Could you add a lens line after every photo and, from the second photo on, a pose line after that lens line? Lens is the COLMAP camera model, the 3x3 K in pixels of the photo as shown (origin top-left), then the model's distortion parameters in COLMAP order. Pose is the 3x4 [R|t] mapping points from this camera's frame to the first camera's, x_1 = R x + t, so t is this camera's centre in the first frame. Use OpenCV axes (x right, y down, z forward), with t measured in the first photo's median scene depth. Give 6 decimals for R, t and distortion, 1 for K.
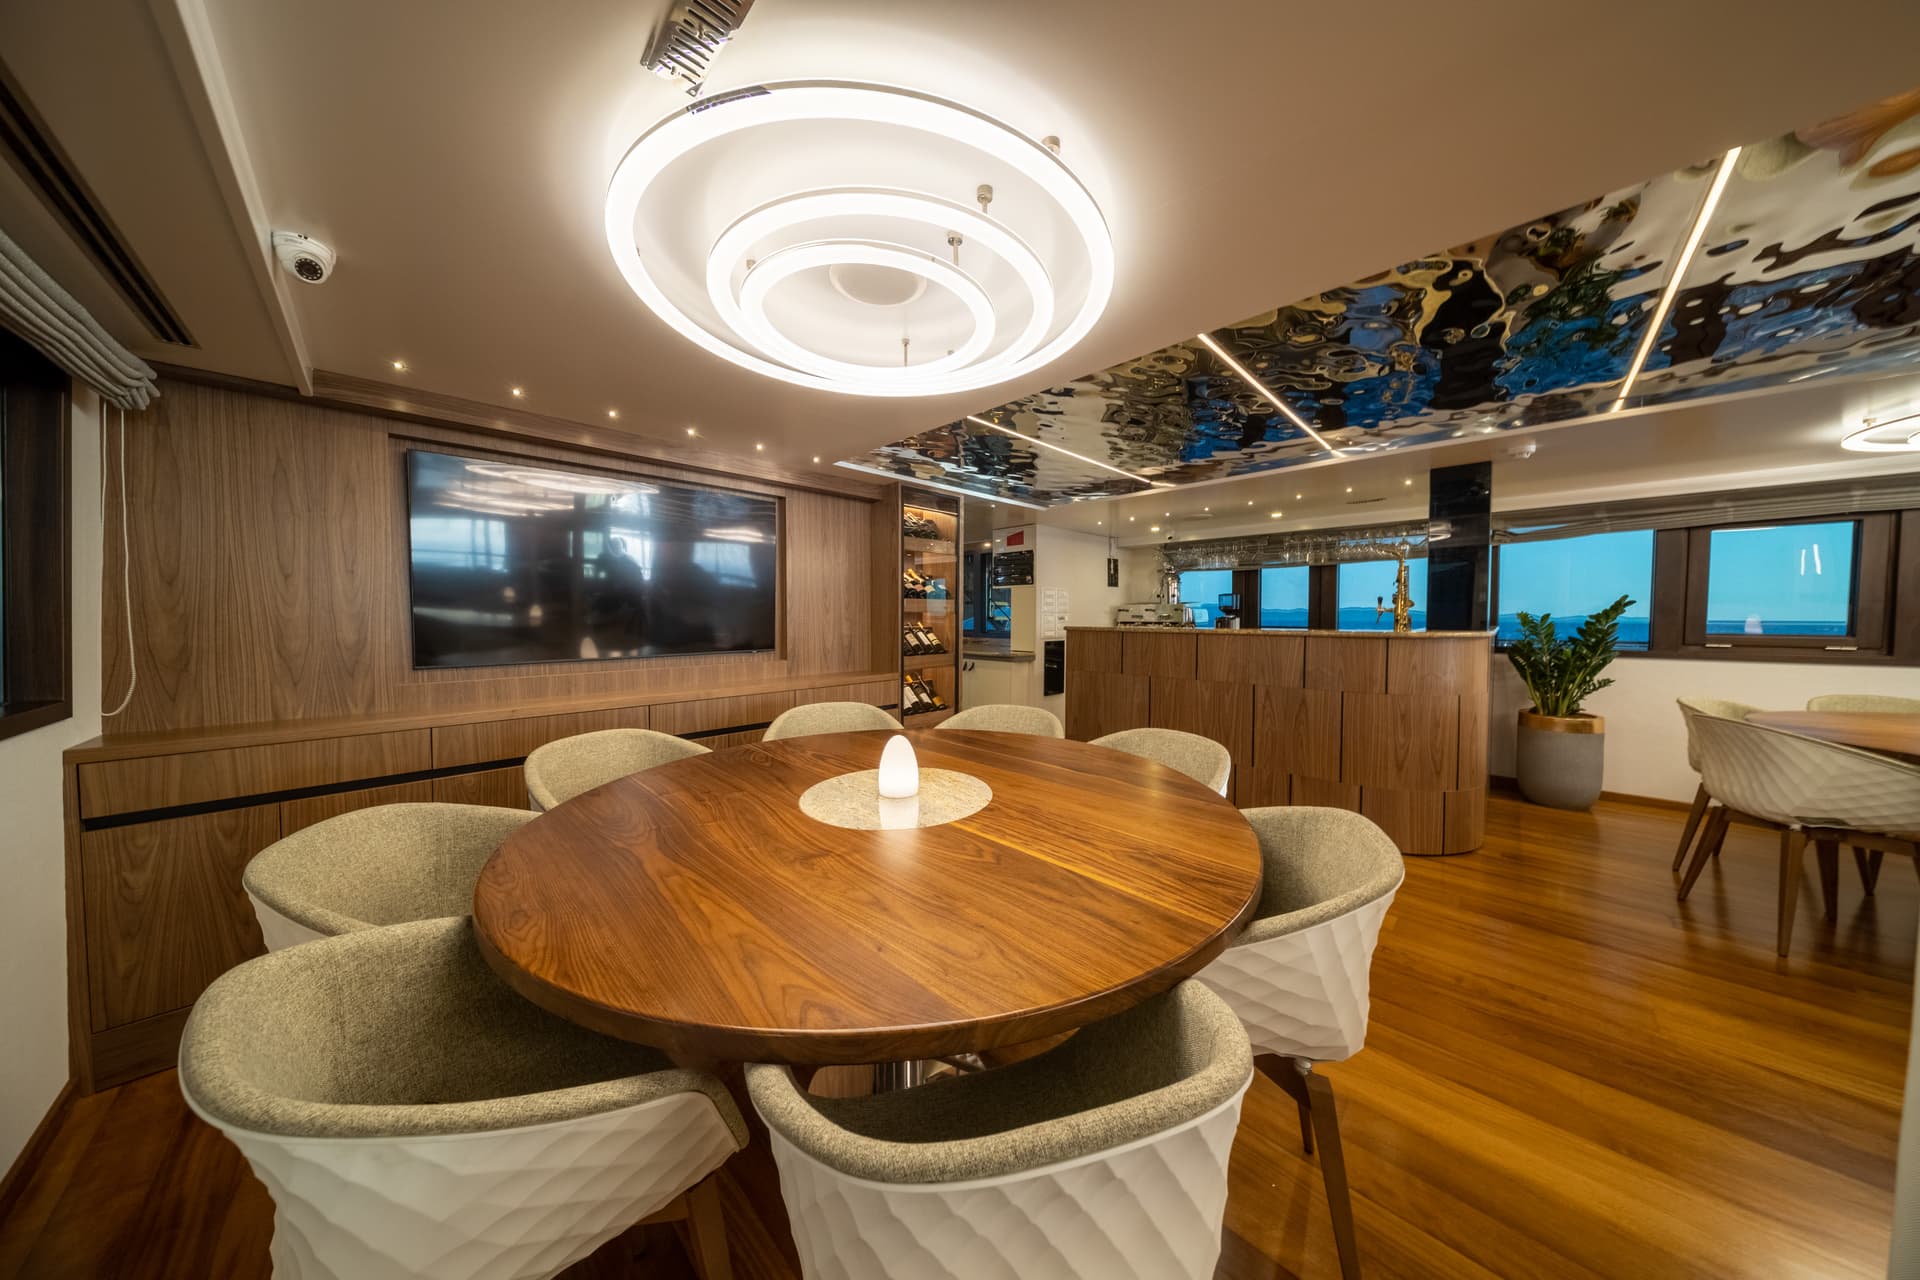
lens RADIAL K [[559.5, 0, 960.0], [0, 559.5, 640.0], [0, 0, 1]] dist [-0.005255, -0.000019]
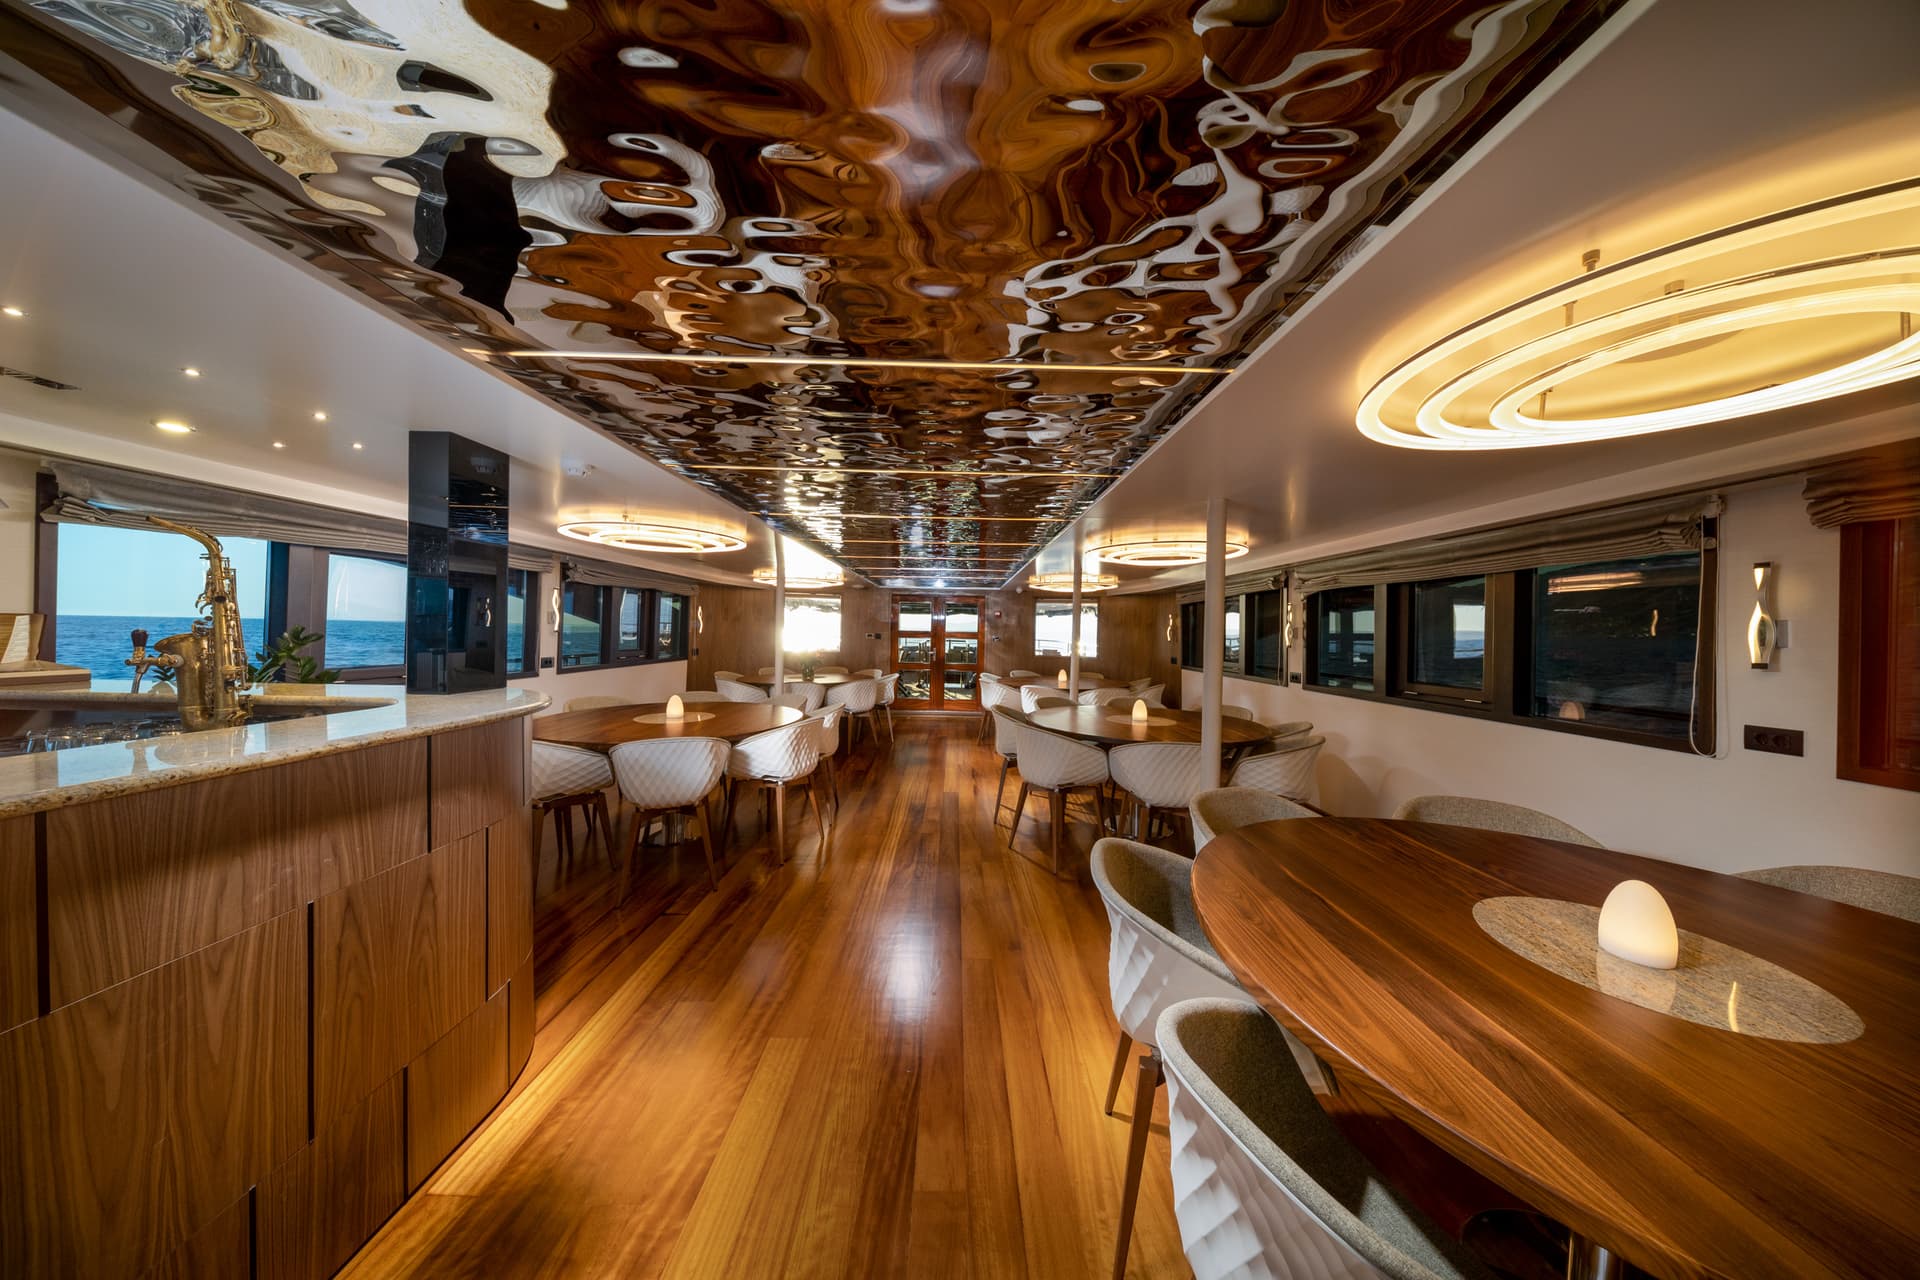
lens RADIAL K [[559.5, 0, 960.0], [0, 559.5, 640.0], [0, 0, 1]] dist [-0.005255, -0.000019]
pose [[-0.706319, -0.027846, 0.707346, 0.008860], [0.012754, 0.998563, 0.052047, -0.100489], [-0.707779, 0.045783, -0.704949, 1.014851]]
